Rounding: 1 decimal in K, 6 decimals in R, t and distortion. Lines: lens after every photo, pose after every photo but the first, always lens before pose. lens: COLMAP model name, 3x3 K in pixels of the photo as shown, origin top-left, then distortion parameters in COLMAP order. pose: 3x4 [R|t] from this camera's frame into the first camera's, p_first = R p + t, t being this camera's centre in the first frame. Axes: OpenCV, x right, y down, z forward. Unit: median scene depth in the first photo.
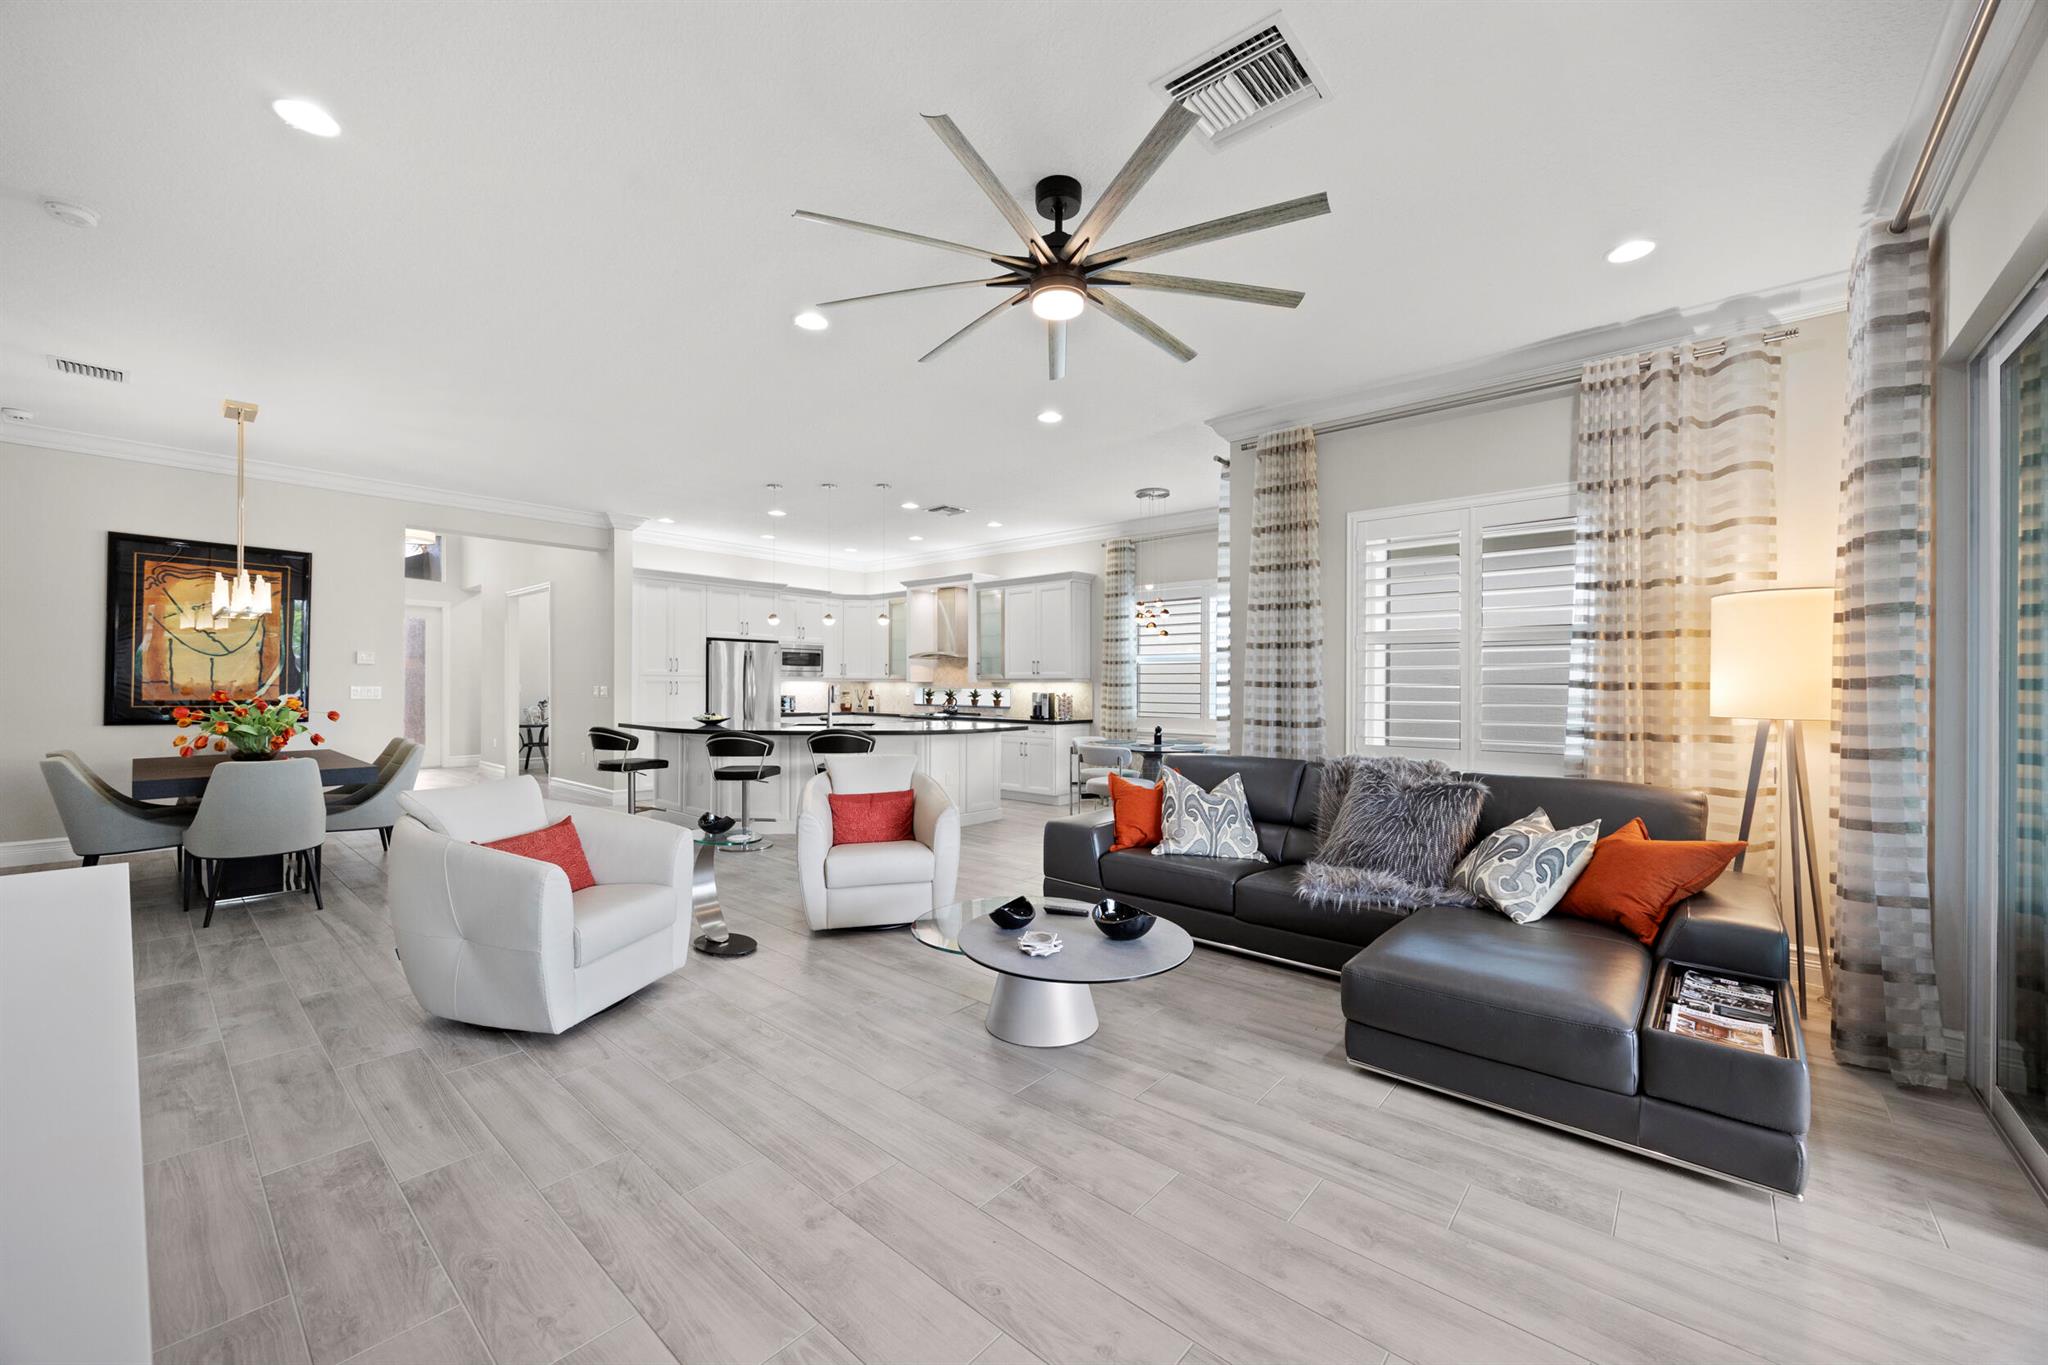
lens RADIAL K [[779.8, 0, 1030.6], [0, 779.8, 690.6], [0, 0, 1]] dist [-0.004967, 0.000613]
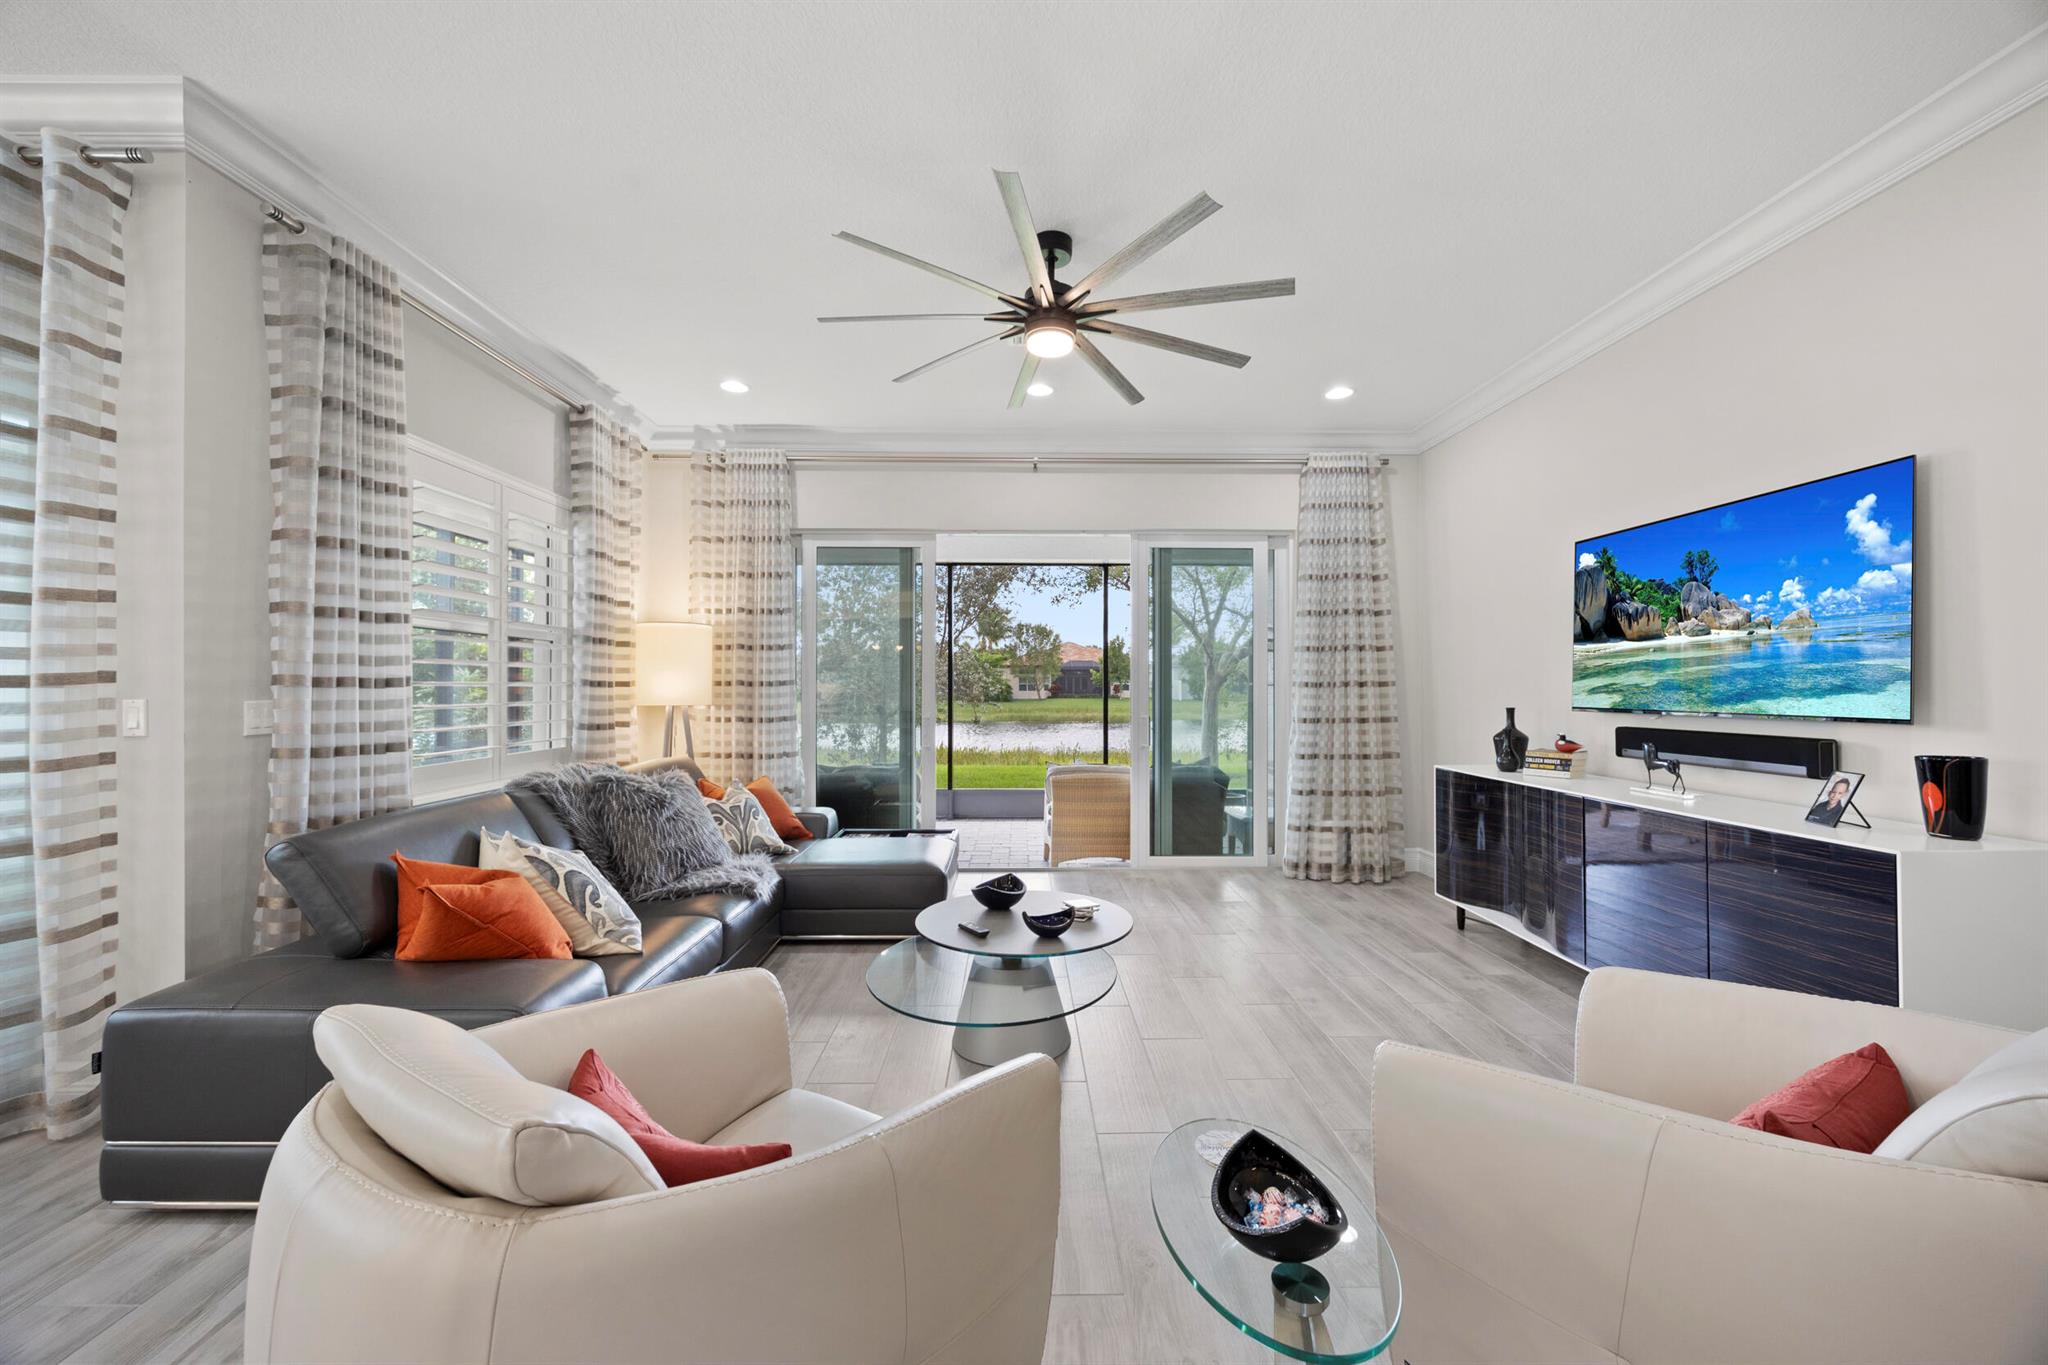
lens RADIAL K [[779.8, 0, 1026.2], [0, 779.8, 679.8], [0, 0, 1]] dist [-0.004967, 0.000613]
pose [[-0.665228, 0.001638, 0.746638, -0.495941], [0.002110, 0.999998, -0.000314, -0.009286], [-0.746637, 0.001367, -0.665230, 1.133637]]
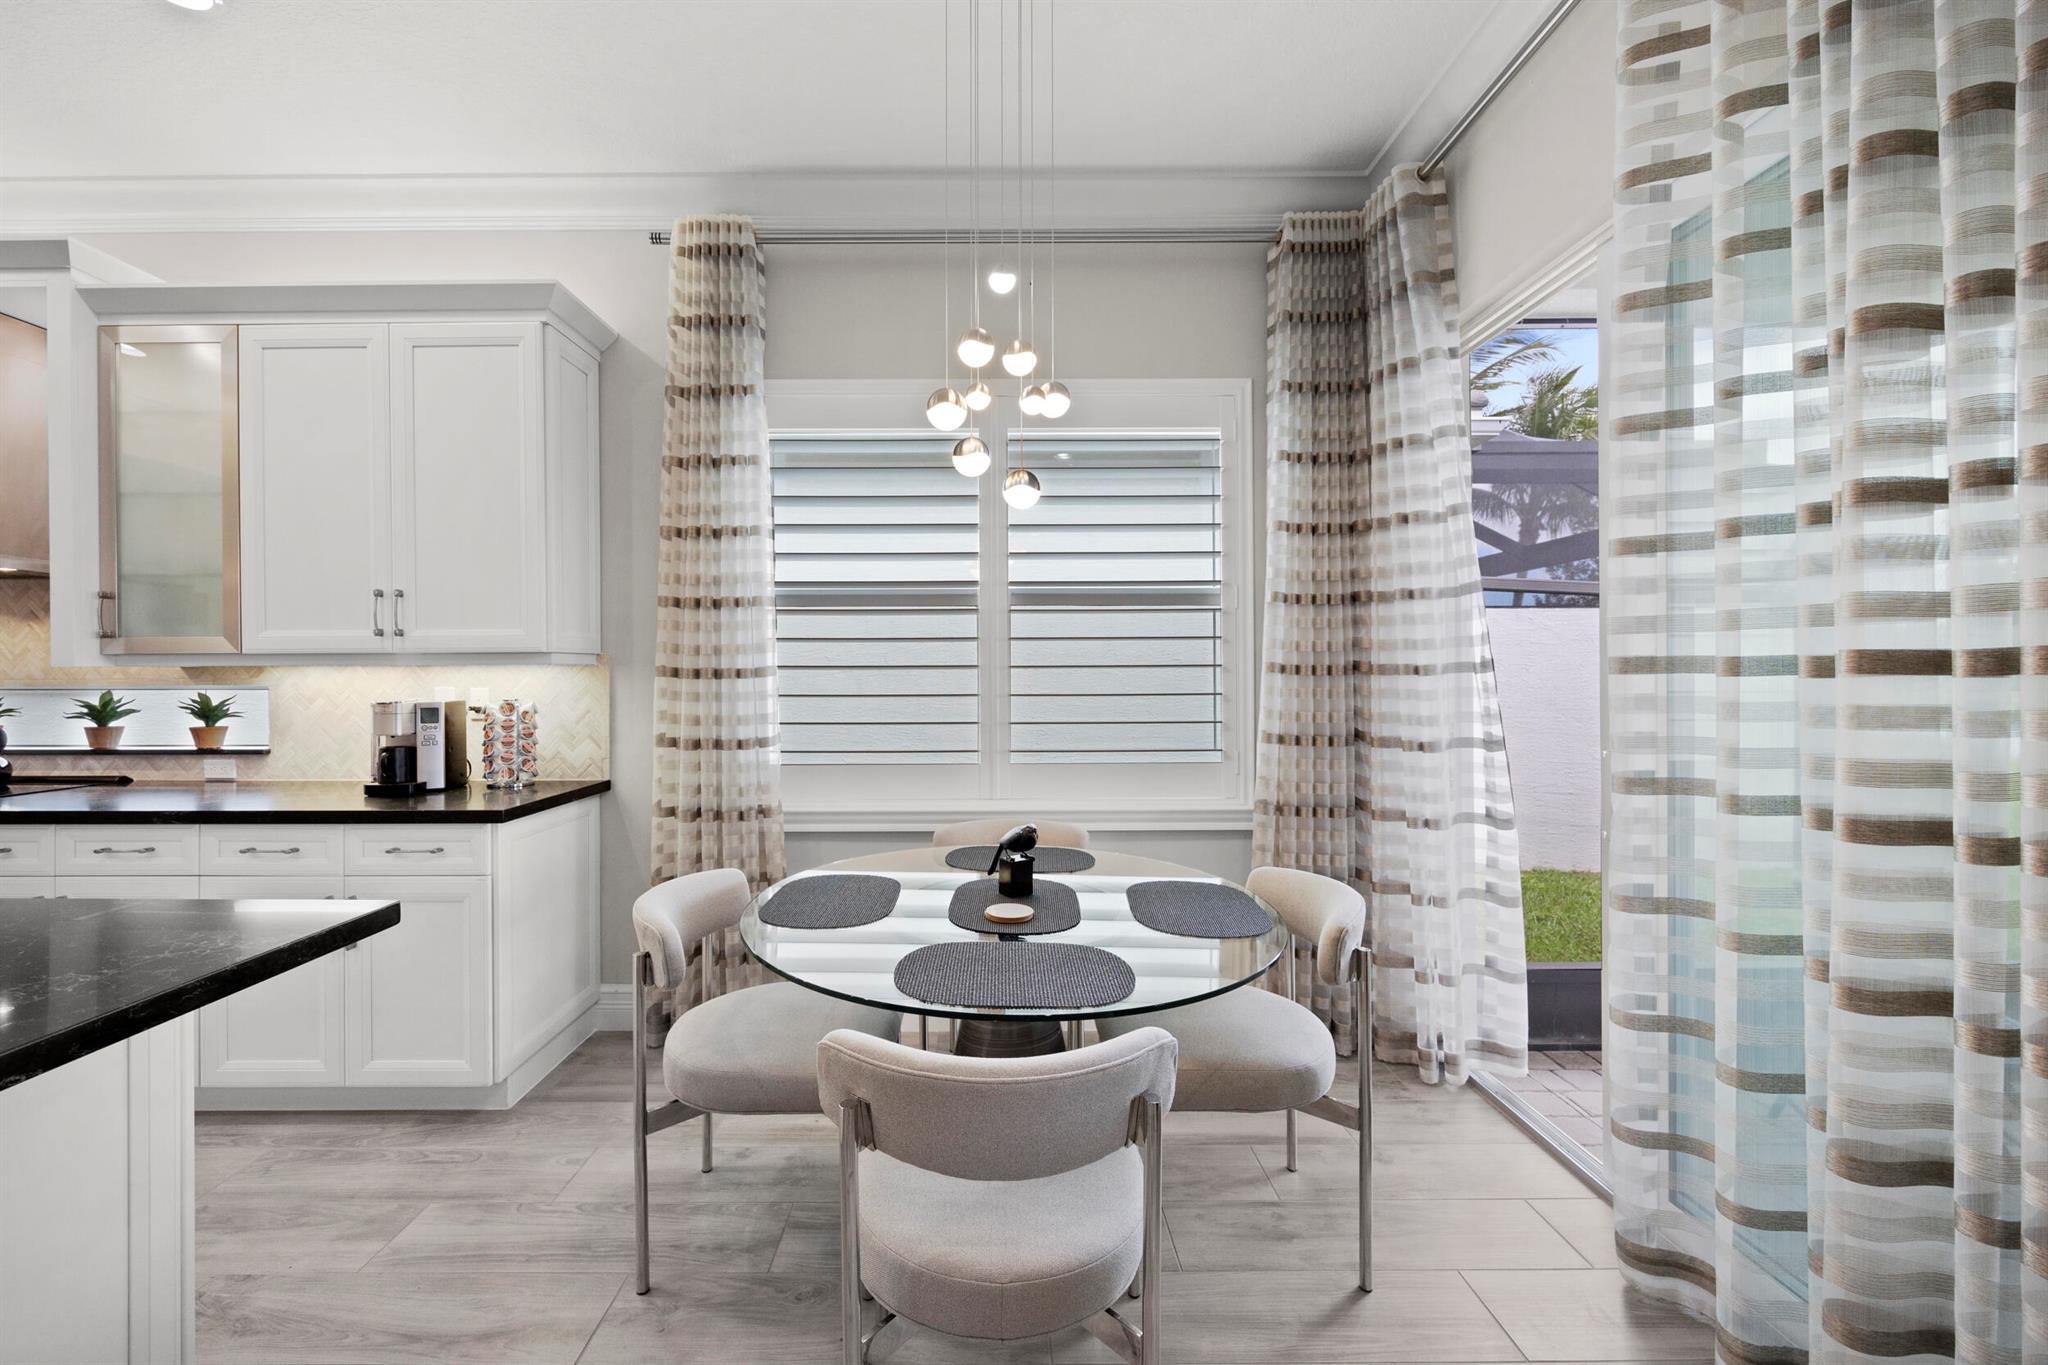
lens RADIAL K [[779.8, 0, 992.3], [0, 779.8, 673.8], [0, 0, 1]] dist [-0.004967, 0.000613]
pose [[0.754705, -0.005857, 0.656038, -0.027007], [0.011456, 0.999925, -0.004251, -0.008271], [-0.655964, 0.010724, 0.754716, 1.338455]]
